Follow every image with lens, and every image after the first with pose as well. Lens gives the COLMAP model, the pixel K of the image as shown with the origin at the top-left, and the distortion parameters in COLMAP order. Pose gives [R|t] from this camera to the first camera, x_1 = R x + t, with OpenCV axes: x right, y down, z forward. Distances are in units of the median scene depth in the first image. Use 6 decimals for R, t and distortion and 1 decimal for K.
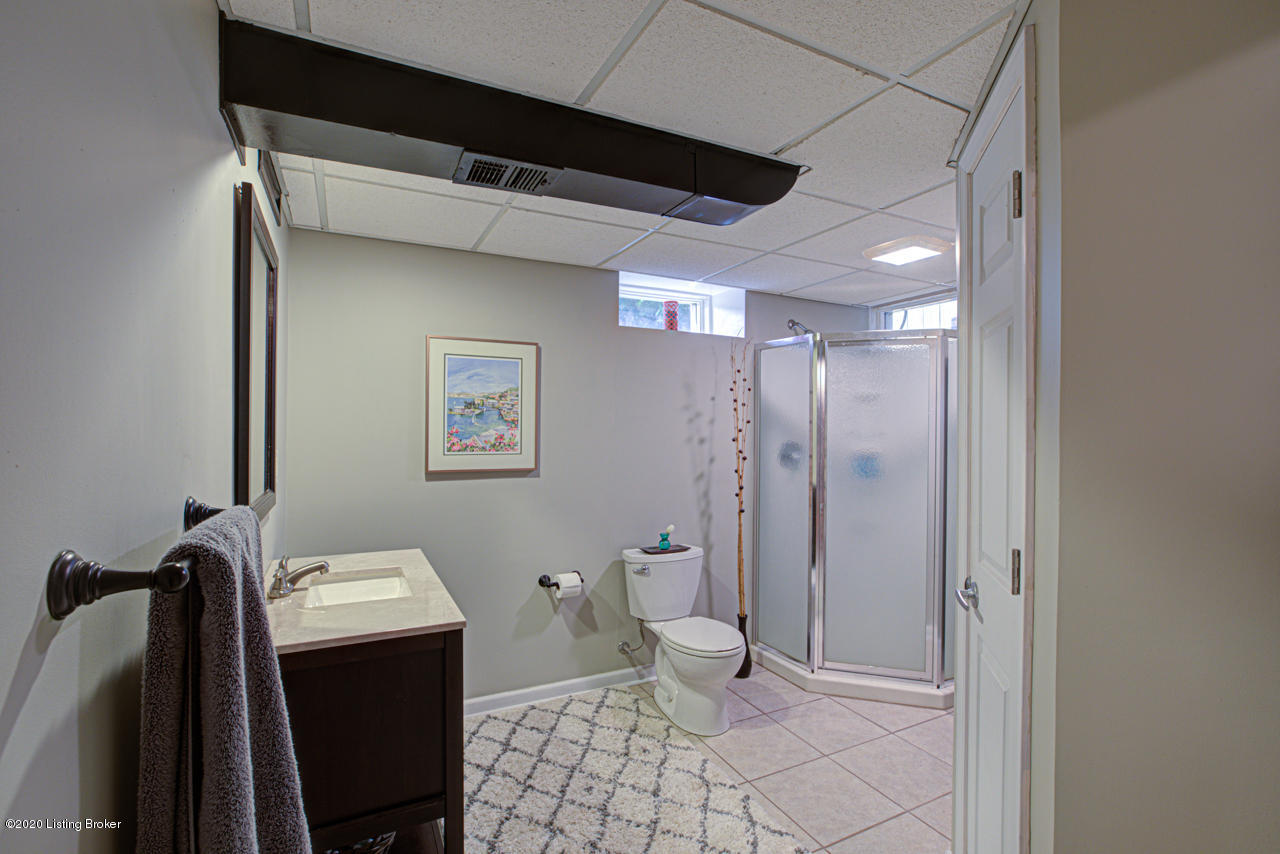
lens RADIAL K [[589.2, 0, 643.4], [0, 589.2, 431.2], [0, 0, 1]] dist [-0.002264, 0.000182]
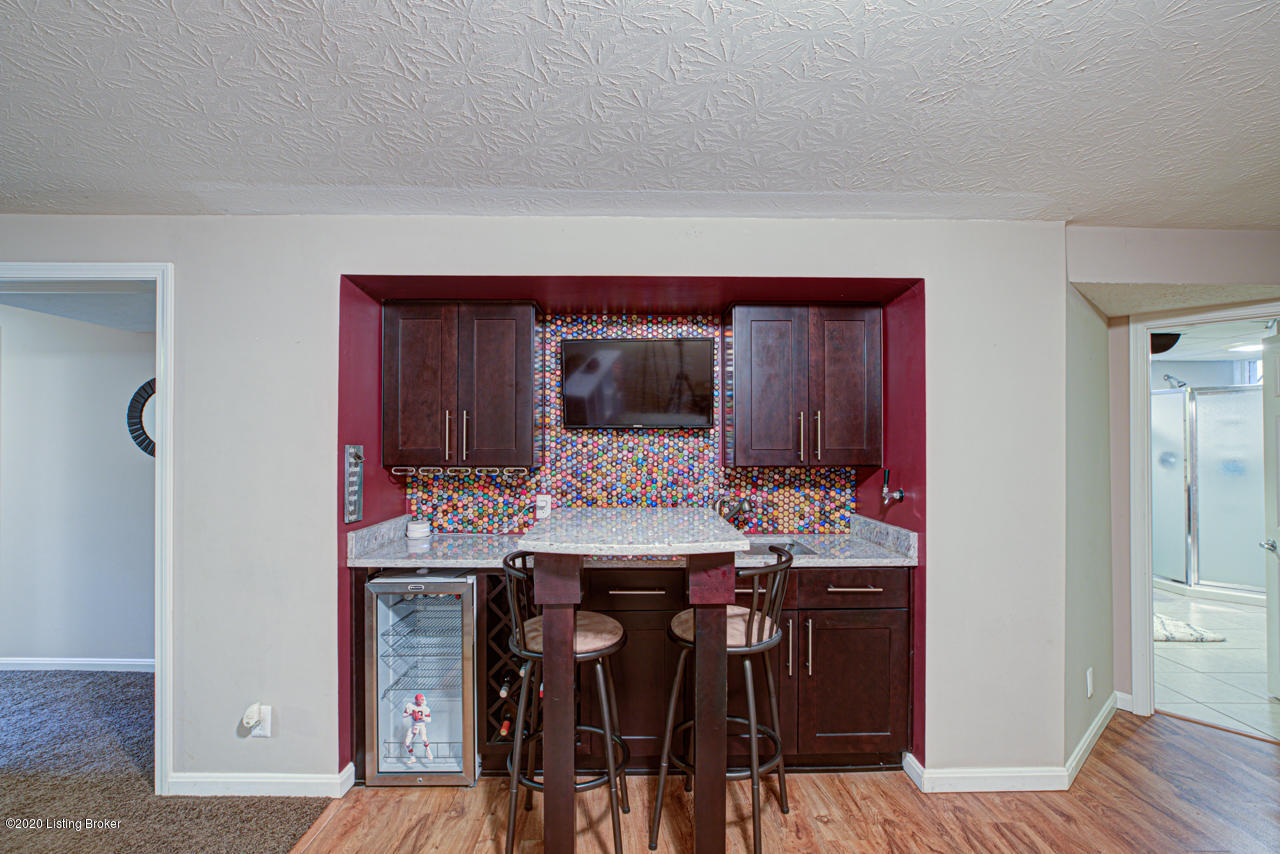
lens RADIAL K [[589.2, 0, 634.9], [0, 589.2, 434.8], [0, 0, 1]] dist [-0.002264, 0.000182]
pose [[0.895413, -0.014347, -0.445006, -0.338381], [0.007124, 0.999814, -0.017898, -0.008442], [0.445180, 0.012856, 0.895349, -1.084932]]
